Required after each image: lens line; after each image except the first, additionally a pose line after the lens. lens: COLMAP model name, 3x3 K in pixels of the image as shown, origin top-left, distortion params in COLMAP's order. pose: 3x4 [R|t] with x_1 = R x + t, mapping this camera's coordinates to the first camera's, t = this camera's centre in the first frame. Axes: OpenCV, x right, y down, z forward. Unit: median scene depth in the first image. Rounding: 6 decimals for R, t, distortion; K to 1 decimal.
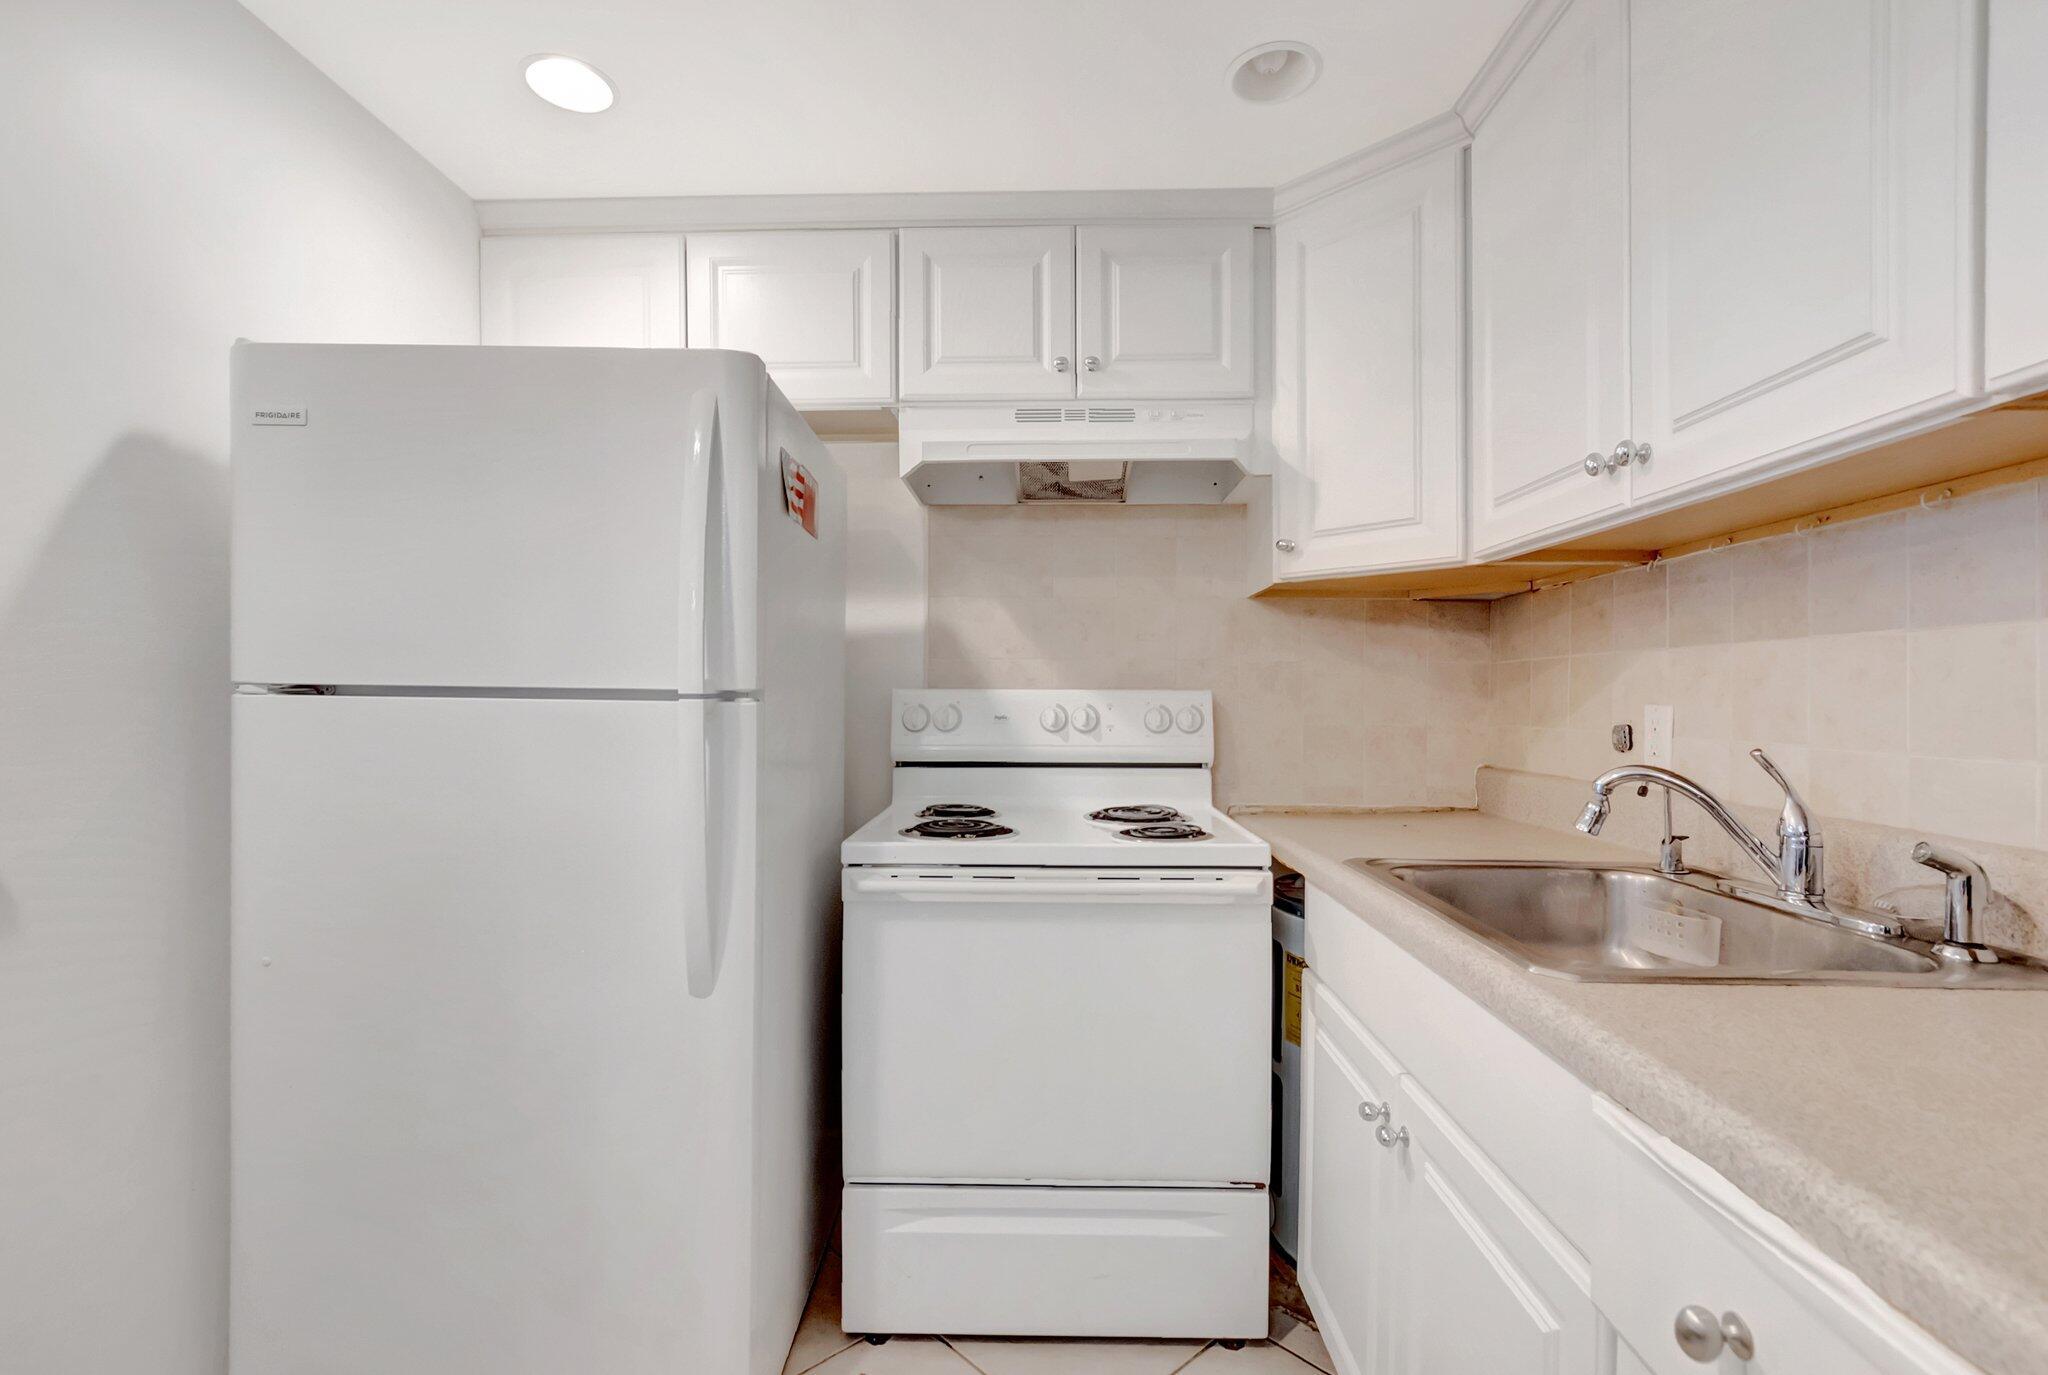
lens RADIAL K [[937.1, 0, 1021.1], [0, 937.1, 696.4], [0, 0, 1]] dist [-0.004085, 0.004080]
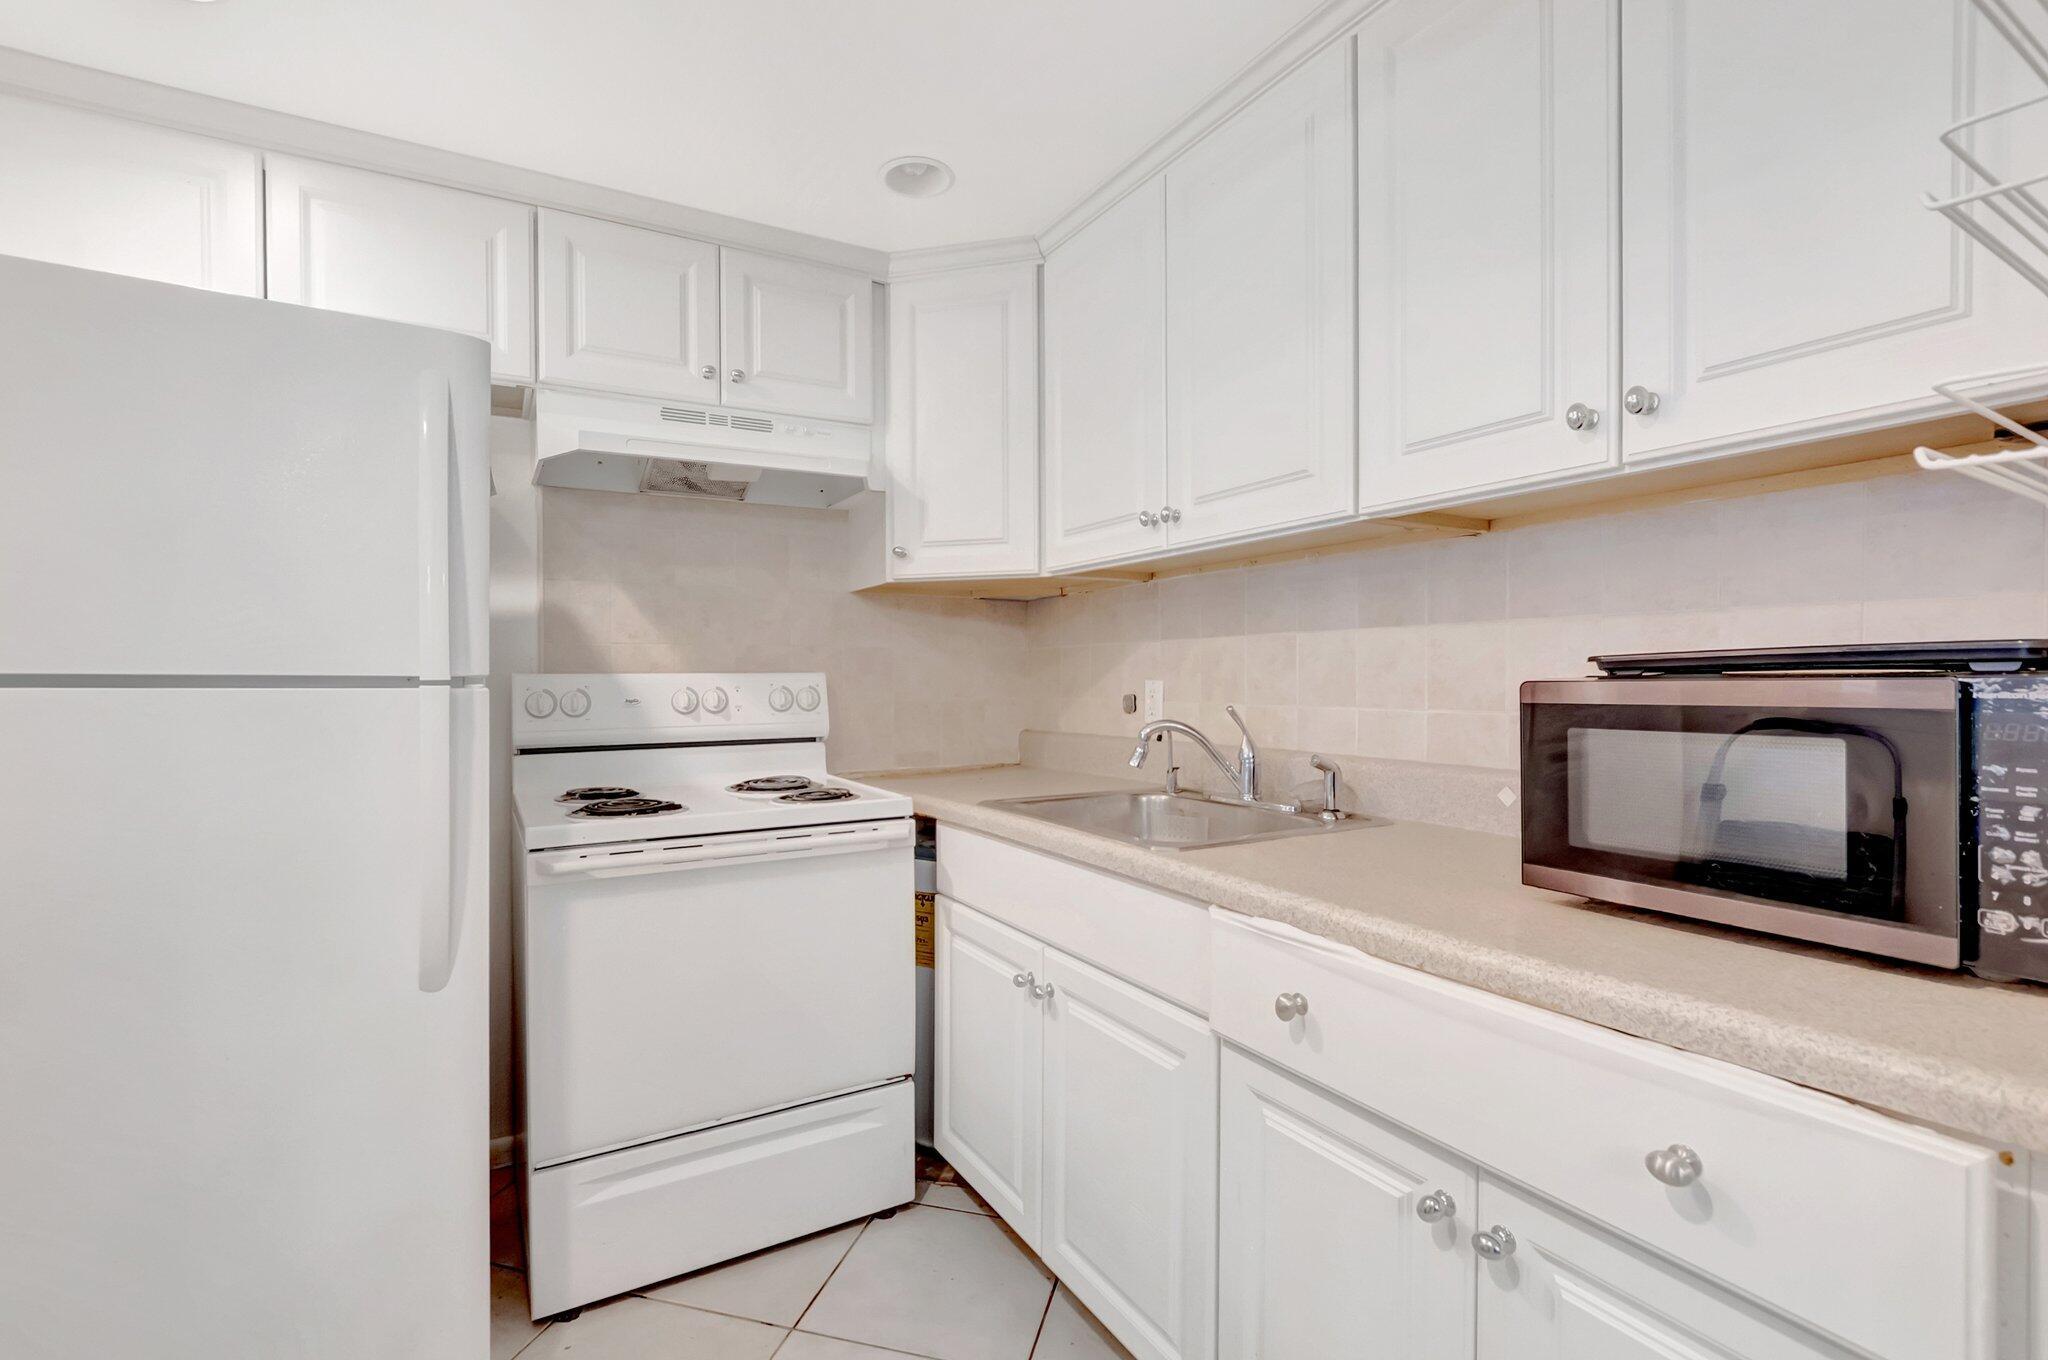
lens RADIAL K [[922.7, 0, 1026.3], [0, 922.7, 677.1], [0, 0, 1]] dist [0.002993, -0.003829]
pose [[0.848999, -0.011415, 0.528271, -0.246597], [0.012465, 0.999921, 0.001575, 0.000186], [-0.528248, 0.005248, 0.849074, -0.110635]]
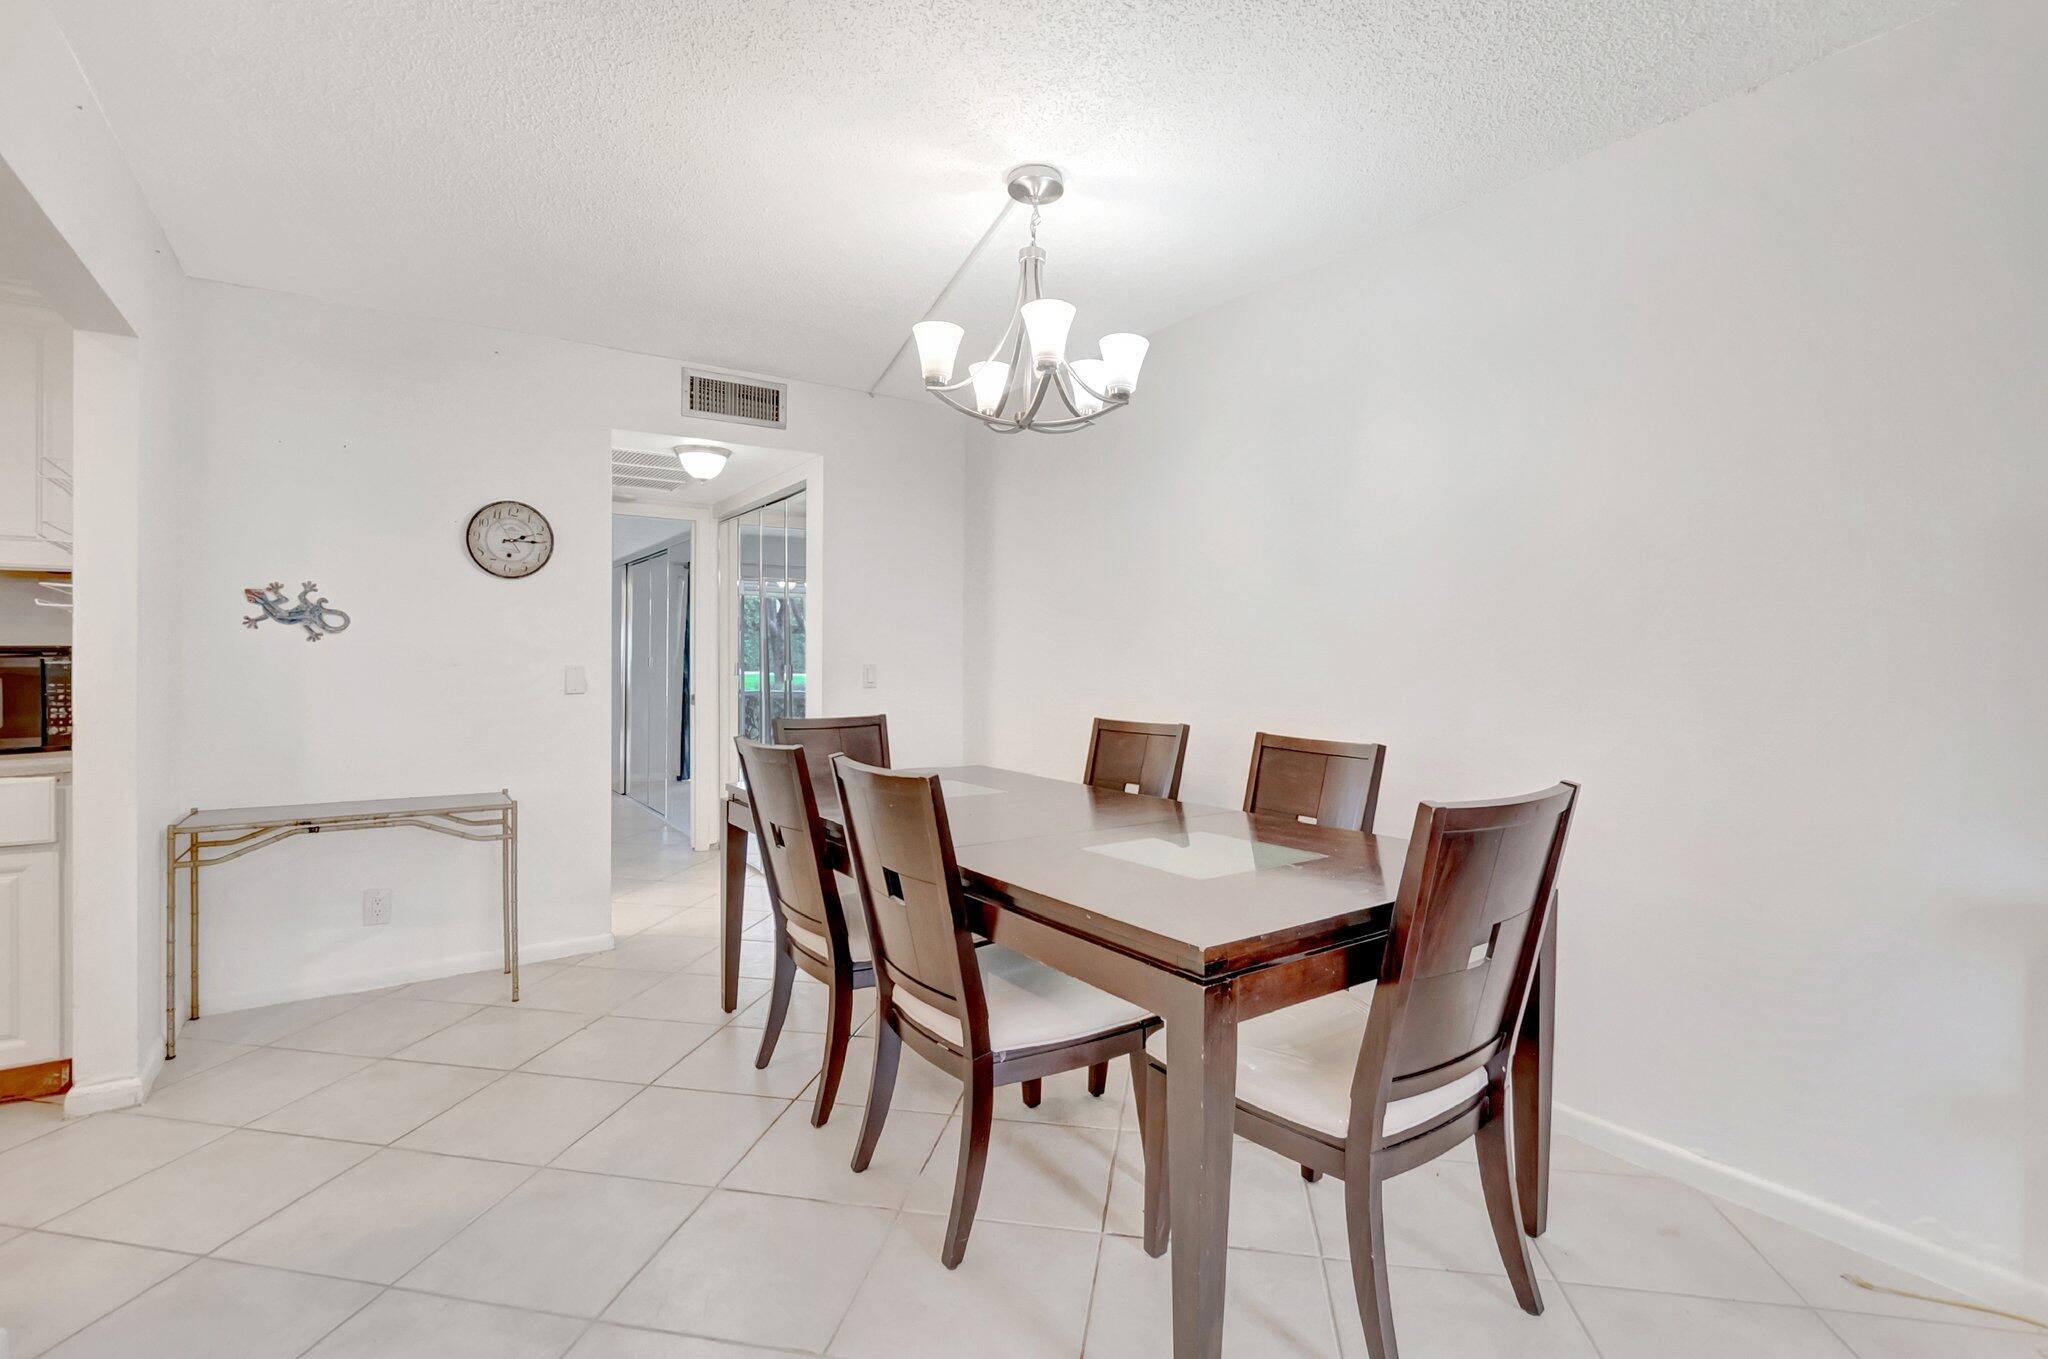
lens RADIAL K [[947.0, 0, 1008.3], [0, 947.0, 663.1], [0, 0, 1]] dist [-0.022907, -0.000786]
pose [[-0.591235, -0.003653, 0.806491, -1.833341], [0.002246, 0.999978, 0.006176, 0.011778], [-0.806496, 0.005463, -0.591214, -0.360981]]
